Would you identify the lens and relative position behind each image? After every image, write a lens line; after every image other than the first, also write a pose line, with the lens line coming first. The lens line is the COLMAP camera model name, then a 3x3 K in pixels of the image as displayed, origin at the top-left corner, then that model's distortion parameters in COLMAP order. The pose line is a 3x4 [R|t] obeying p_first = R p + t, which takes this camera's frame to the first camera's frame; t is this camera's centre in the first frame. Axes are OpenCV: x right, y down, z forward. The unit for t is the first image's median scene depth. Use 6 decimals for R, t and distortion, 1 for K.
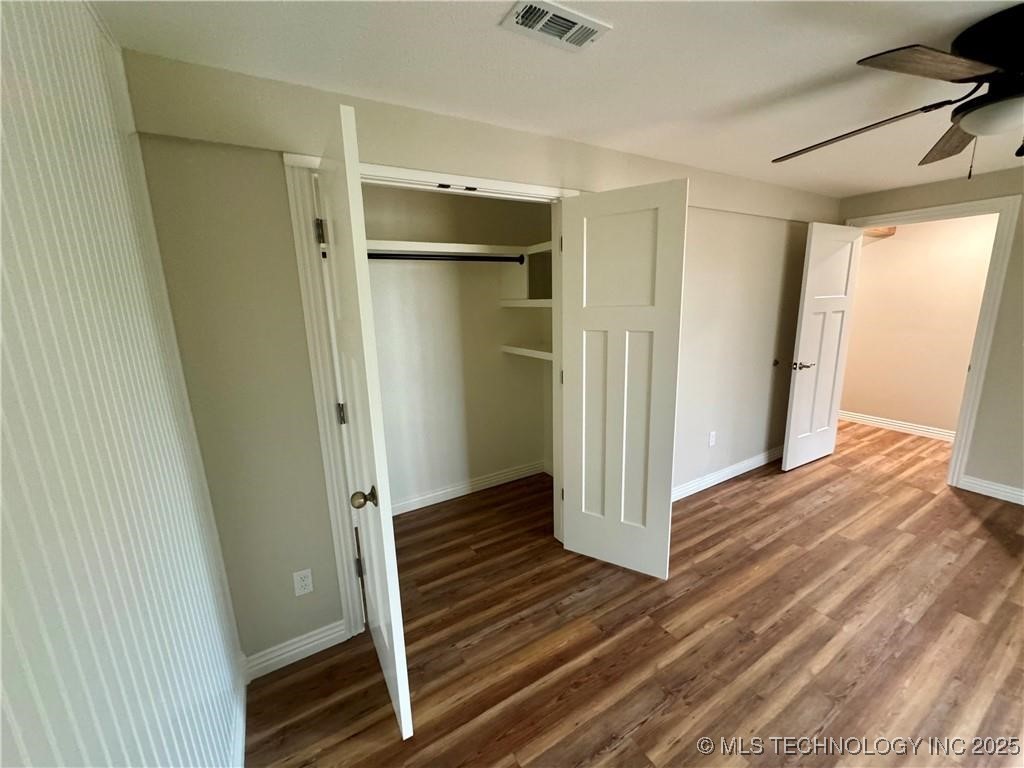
lens RADIAL K [[408.3, 0, 511.5], [0, 408.3, 384.5], [0, 0, 1]] dist [-0.003633, 0.000651]
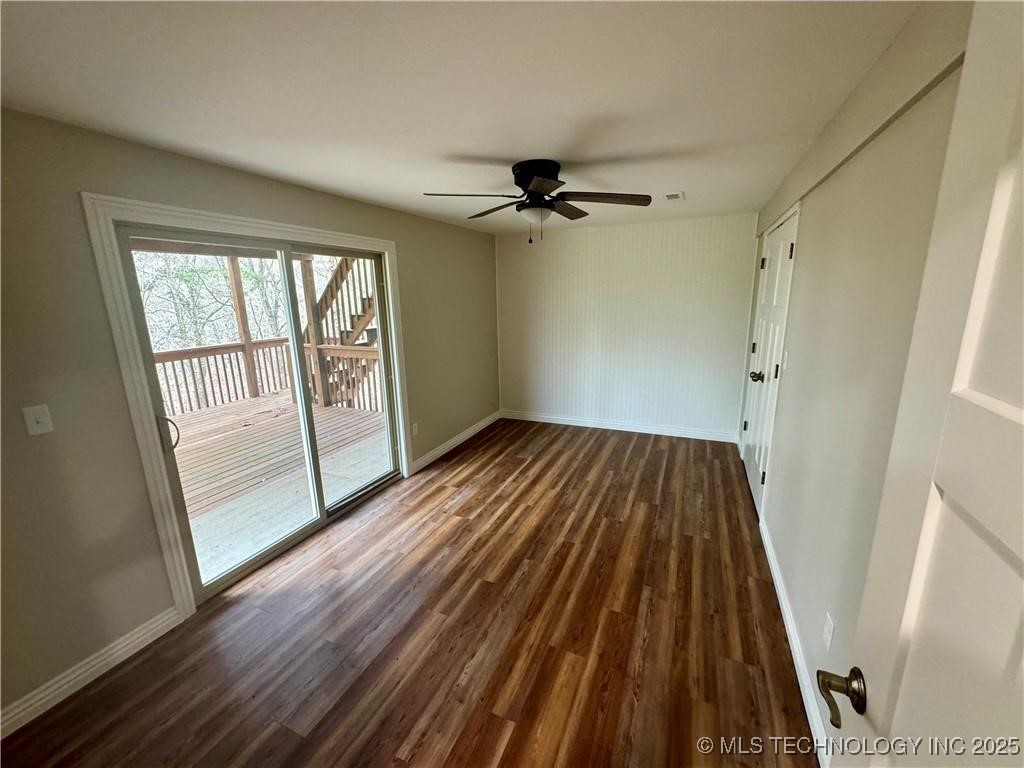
lens RADIAL K [[408.3, 0, 512.2], [0, 408.3, 384.0], [0, 0, 1]] dist [-0.003633, 0.000651]
pose [[-0.815685, 0.170164, -0.552903, 1.585245], [-0.076687, 0.915518, 0.394900, -0.434039], [0.573391, 0.364514, -0.733725, 1.666285]]
